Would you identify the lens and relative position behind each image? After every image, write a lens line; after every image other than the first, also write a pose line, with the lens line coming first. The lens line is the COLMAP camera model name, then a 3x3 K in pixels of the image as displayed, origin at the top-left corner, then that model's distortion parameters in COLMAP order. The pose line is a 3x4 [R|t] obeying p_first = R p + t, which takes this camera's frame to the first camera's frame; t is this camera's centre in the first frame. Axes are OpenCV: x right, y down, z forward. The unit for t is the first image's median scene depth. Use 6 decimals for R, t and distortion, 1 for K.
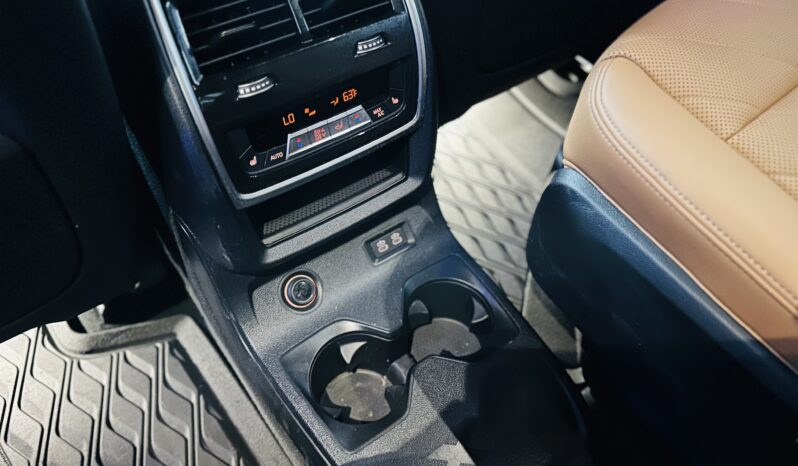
lens RADIAL K [[507.4, 0, 399.0], [0, 507.4, 233.0], [0, 0, 1]] dist [0.001817, -0.001053]
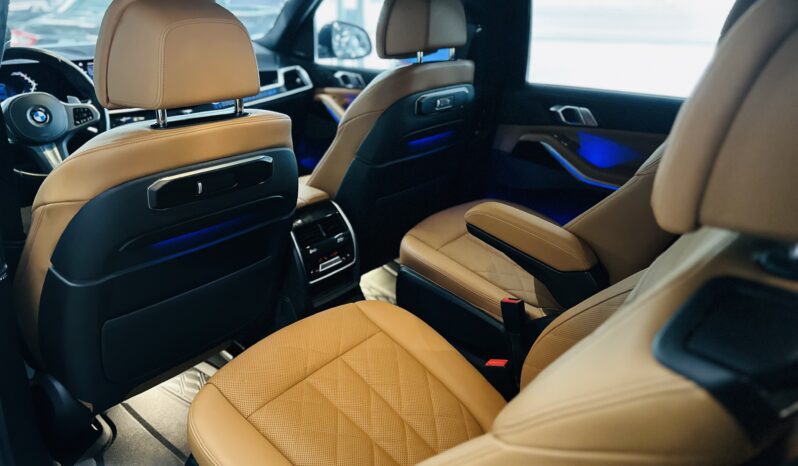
lens RADIAL K [[507.4, 0, 399.0], [0, 507.4, 233.0], [0, 0, 1]] dist [0.001817, -0.001053]
pose [[0.963830, -0.089233, 0.251135, -0.525511], [0.191546, 0.887115, -0.419925, 1.104538], [-0.185315, 0.452841, 0.872120, -2.077941]]
